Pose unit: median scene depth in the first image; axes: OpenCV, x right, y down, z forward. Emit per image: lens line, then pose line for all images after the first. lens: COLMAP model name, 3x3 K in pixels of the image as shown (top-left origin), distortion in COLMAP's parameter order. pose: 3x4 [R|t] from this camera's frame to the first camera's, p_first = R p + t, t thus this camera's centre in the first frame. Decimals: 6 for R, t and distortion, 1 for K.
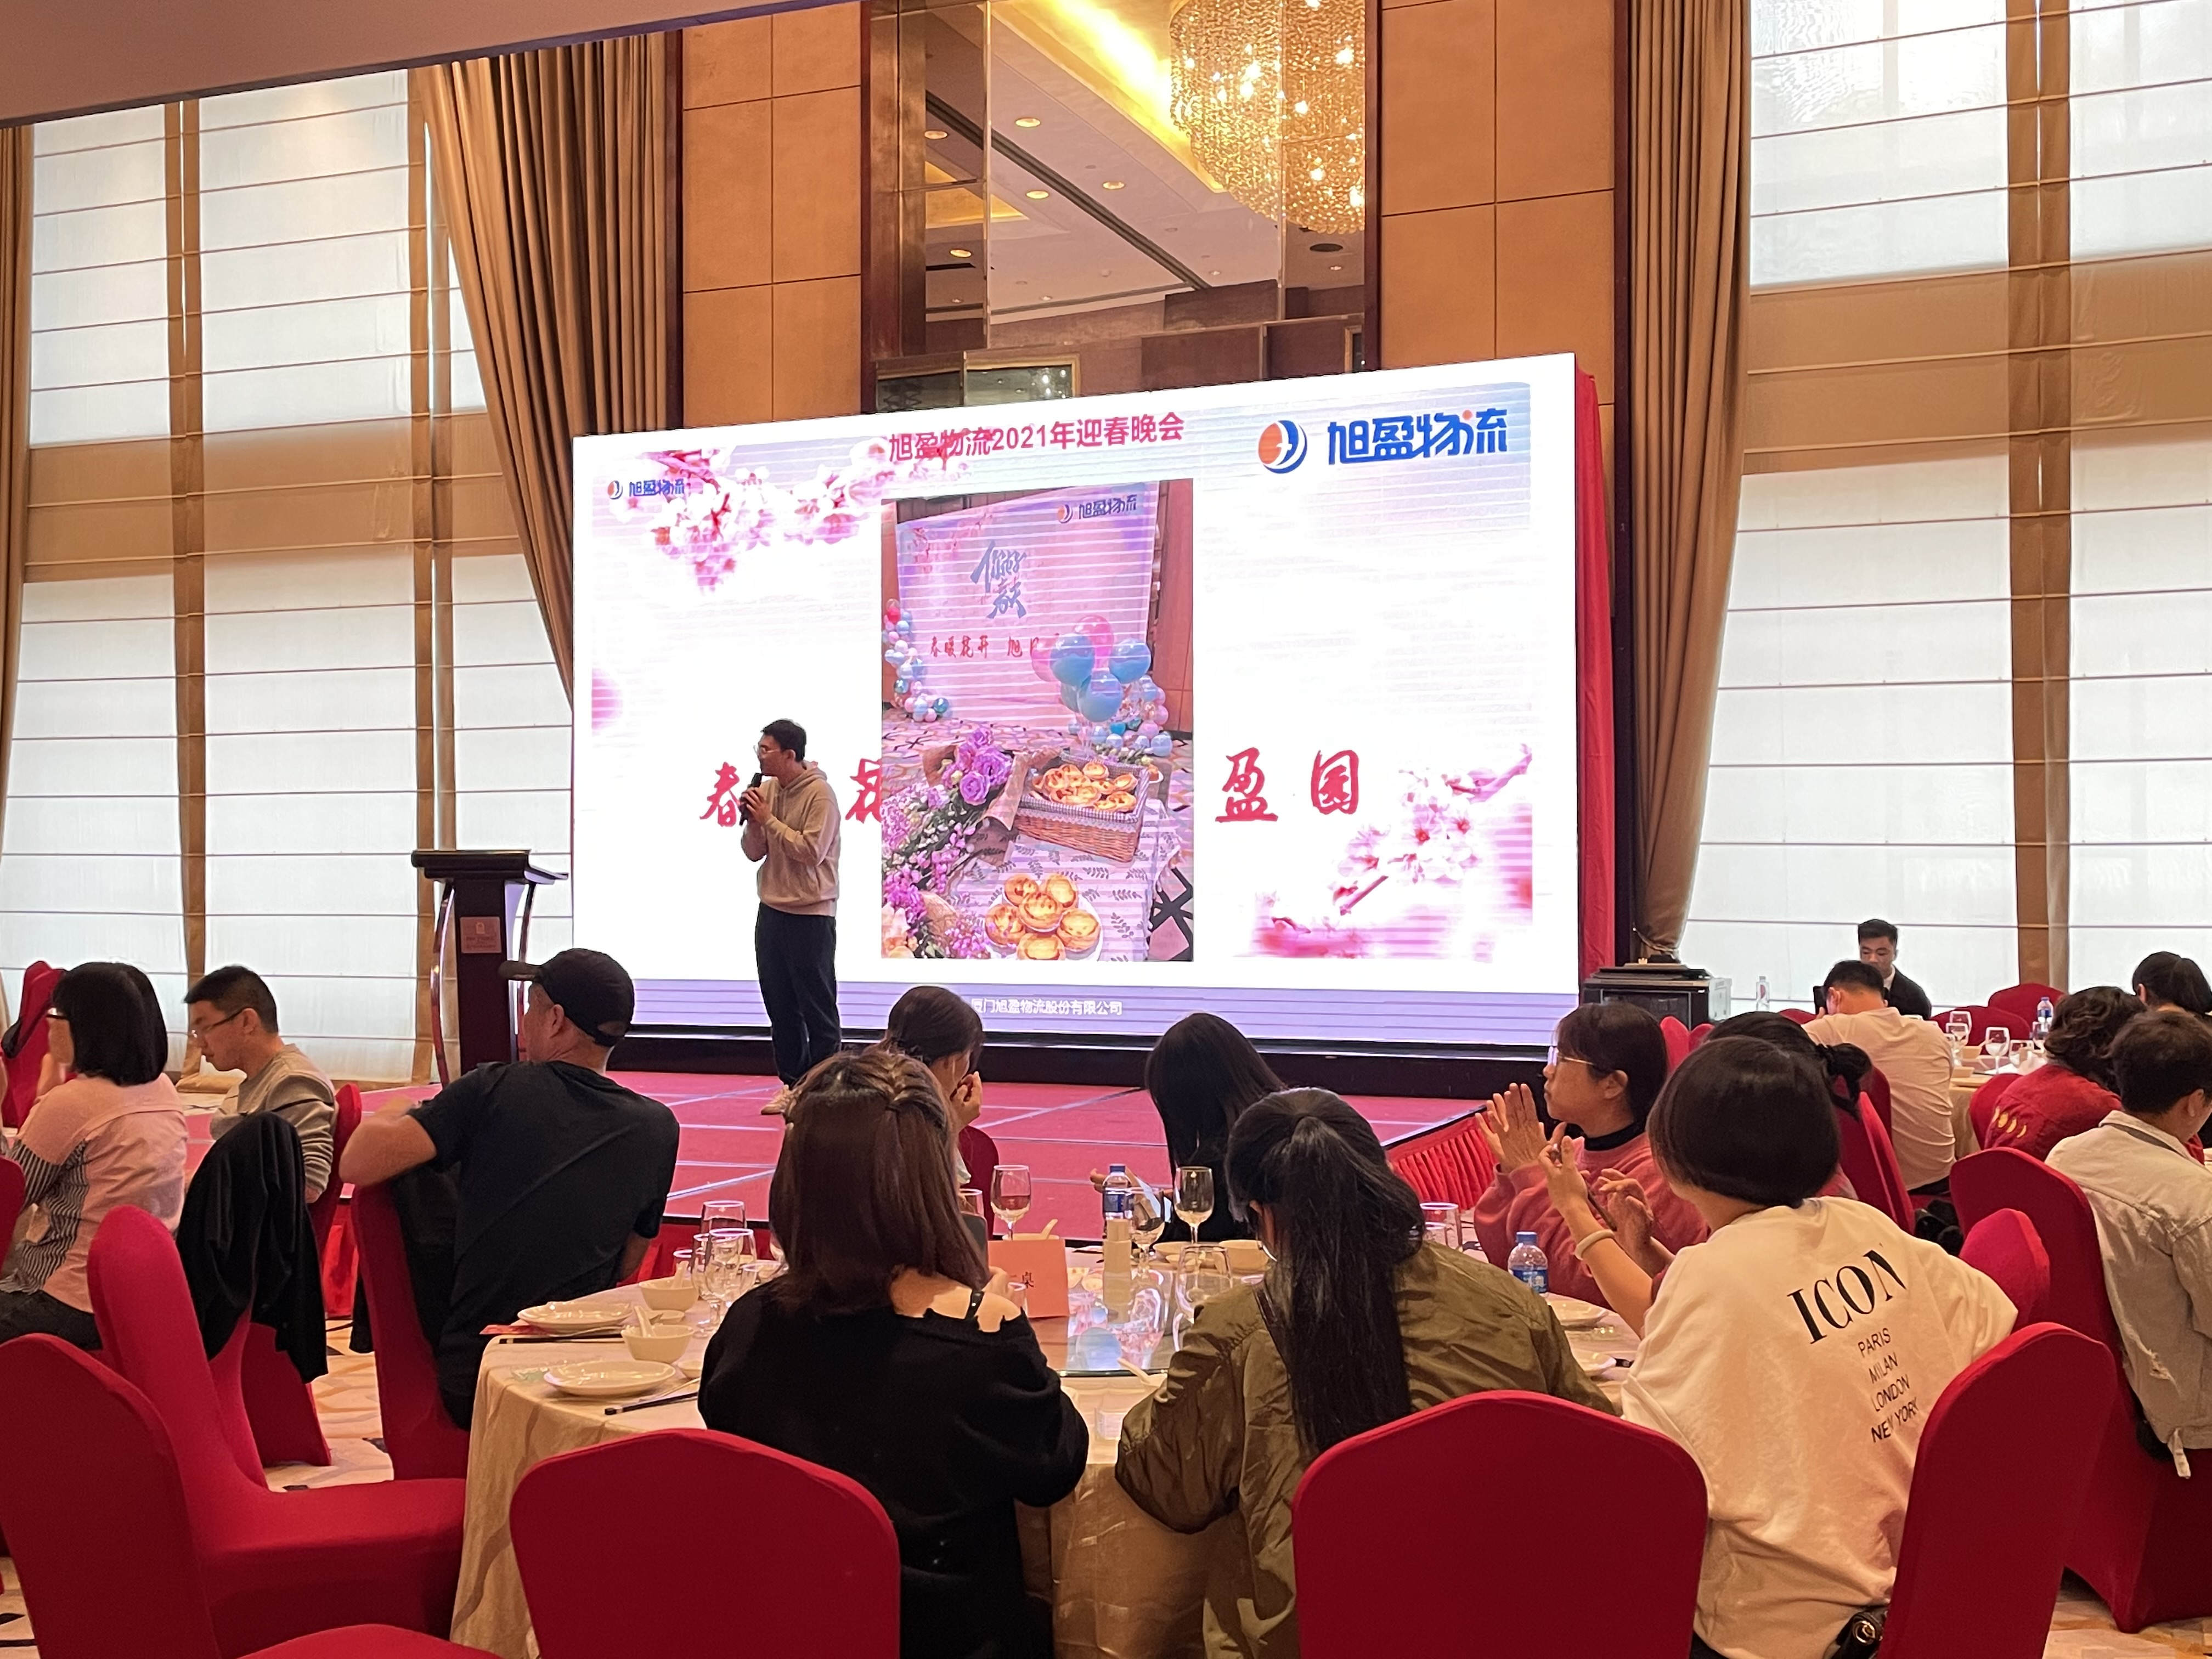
lens RADIAL K [[2388.7, 0, 1107.3], [0, 2388.7, 823.2], [0, 0, 1]] dist [0.125133, -0.223564]
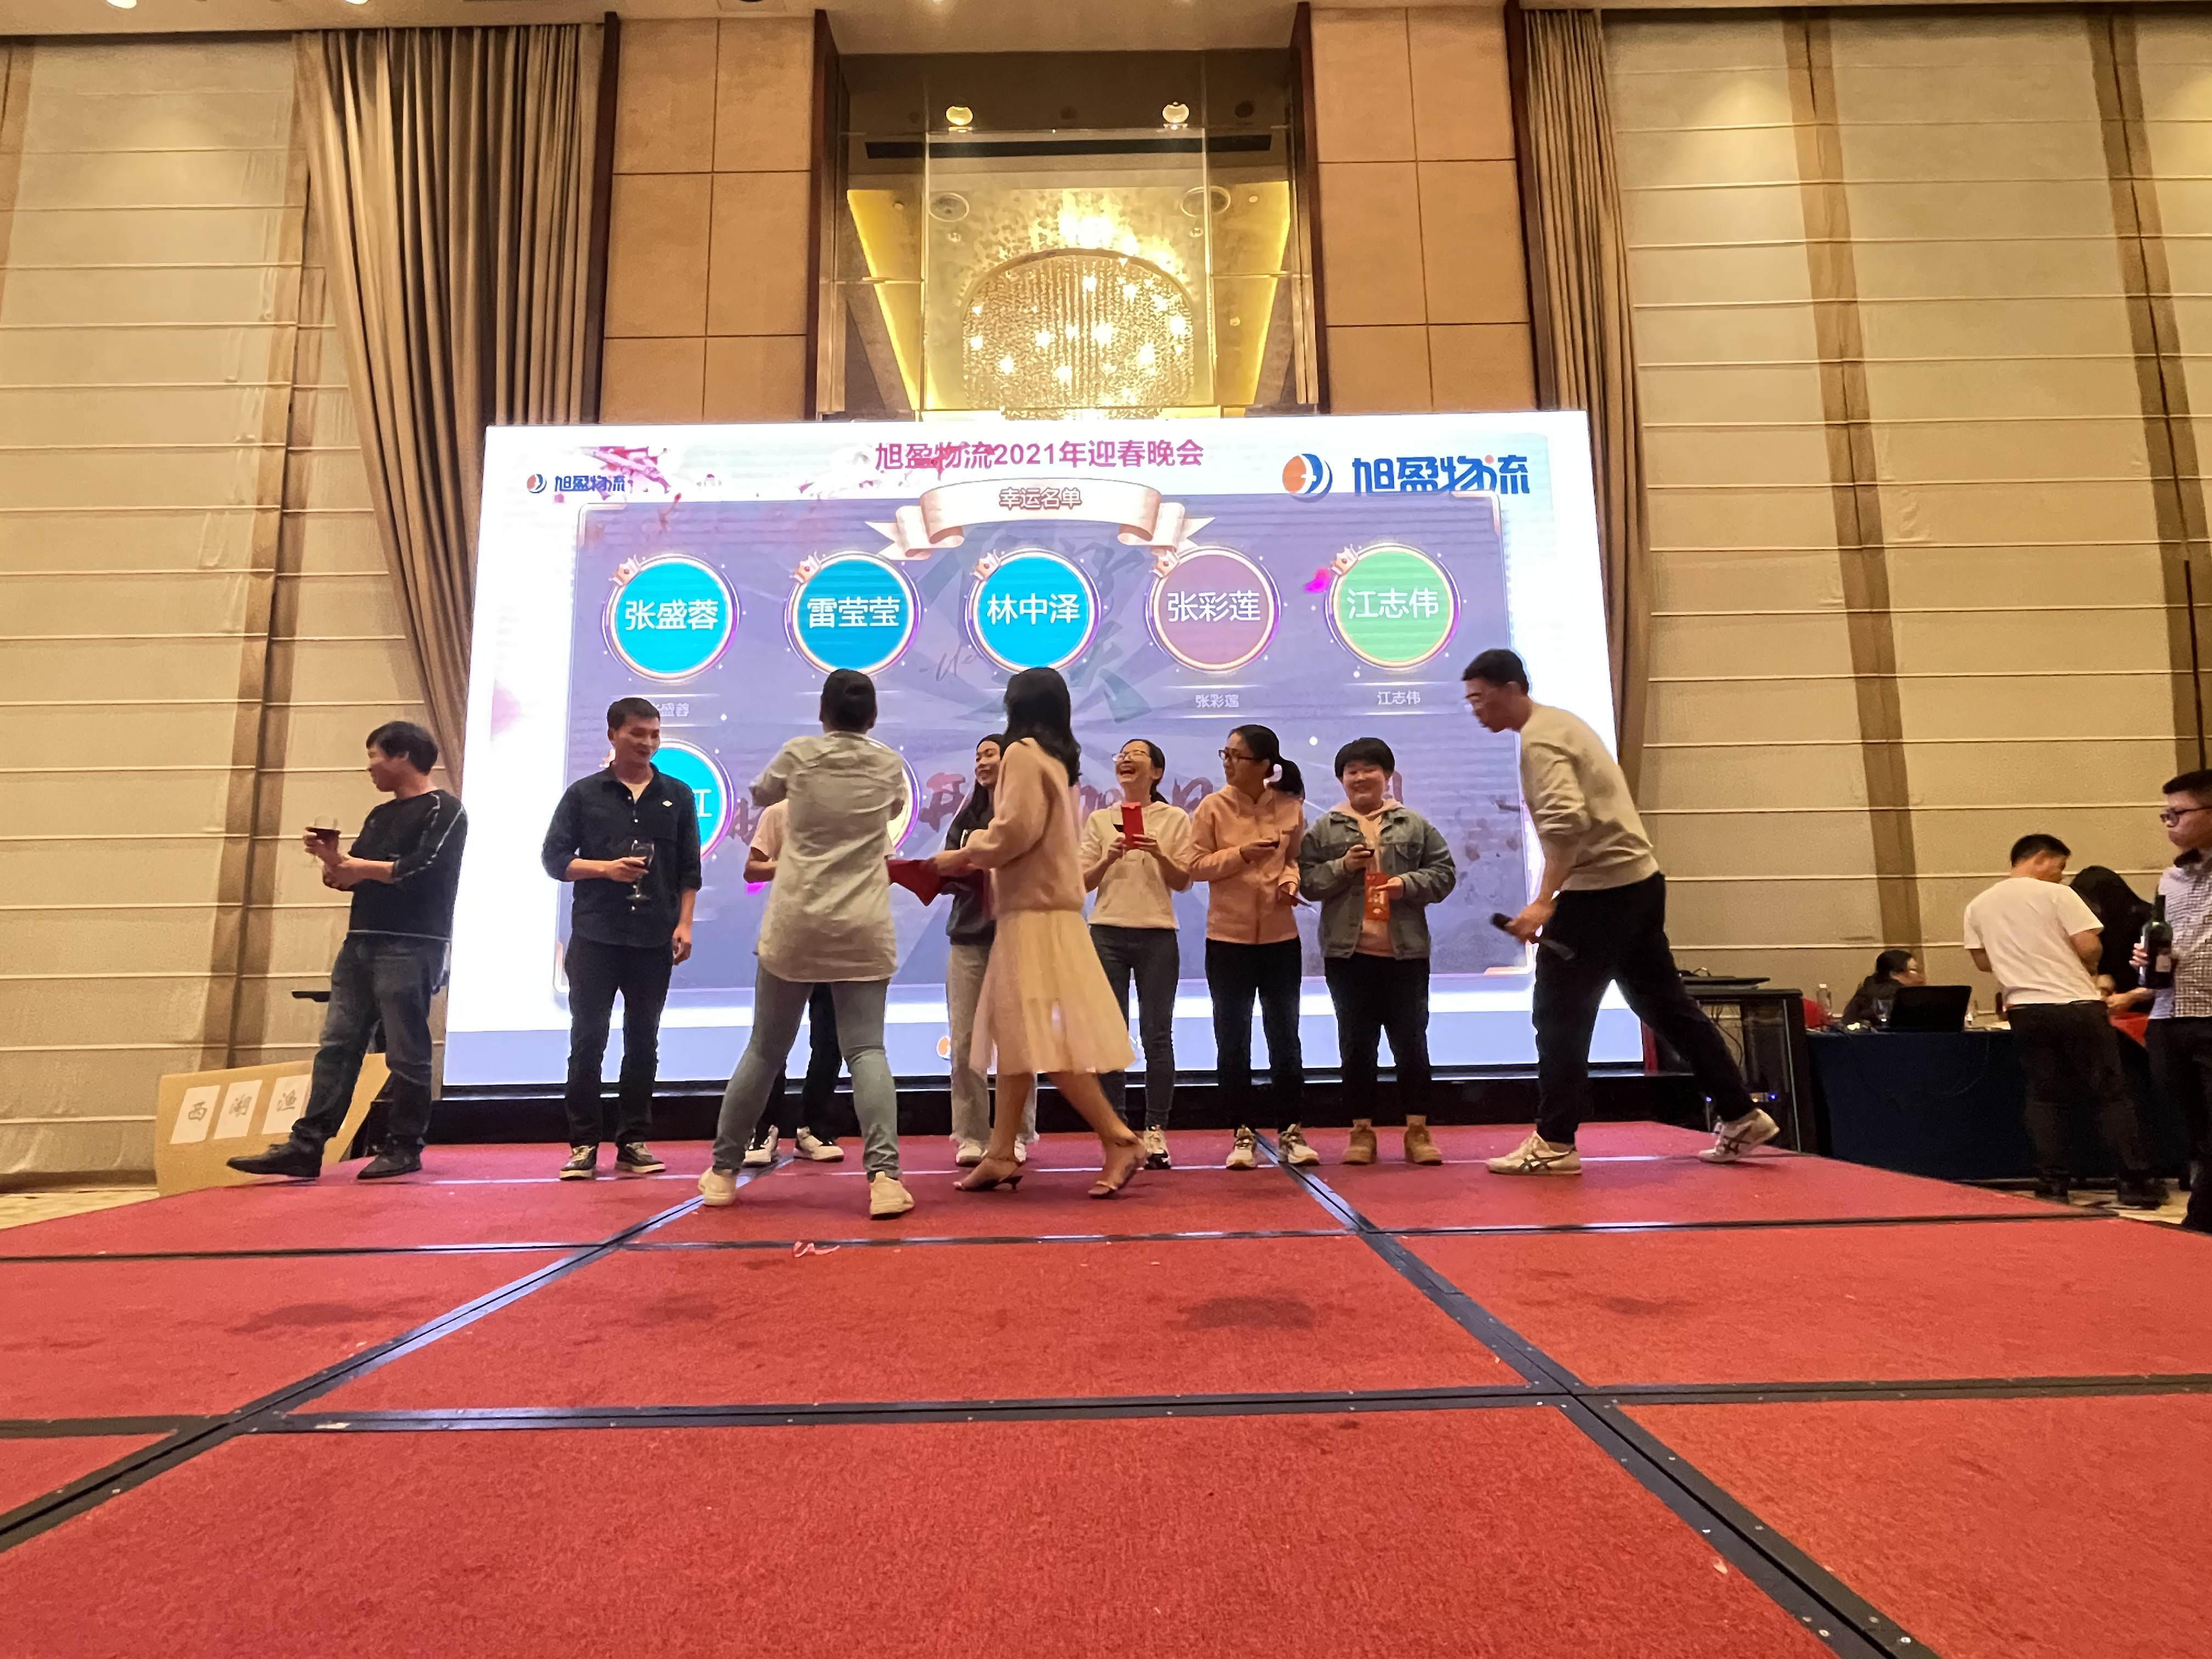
lens RADIAL K [[1174.9, 0, 1110.9], [0, 1174.9, 834.6], [0, 0, 1]] dist [-0.003026, -0.000156]
pose [[0.923390, 0.041503, 0.381613, -0.188786], [0.008597, 0.991653, -0.128651, 0.057304], [-0.383767, 0.122076, 0.915325, 0.593501]]
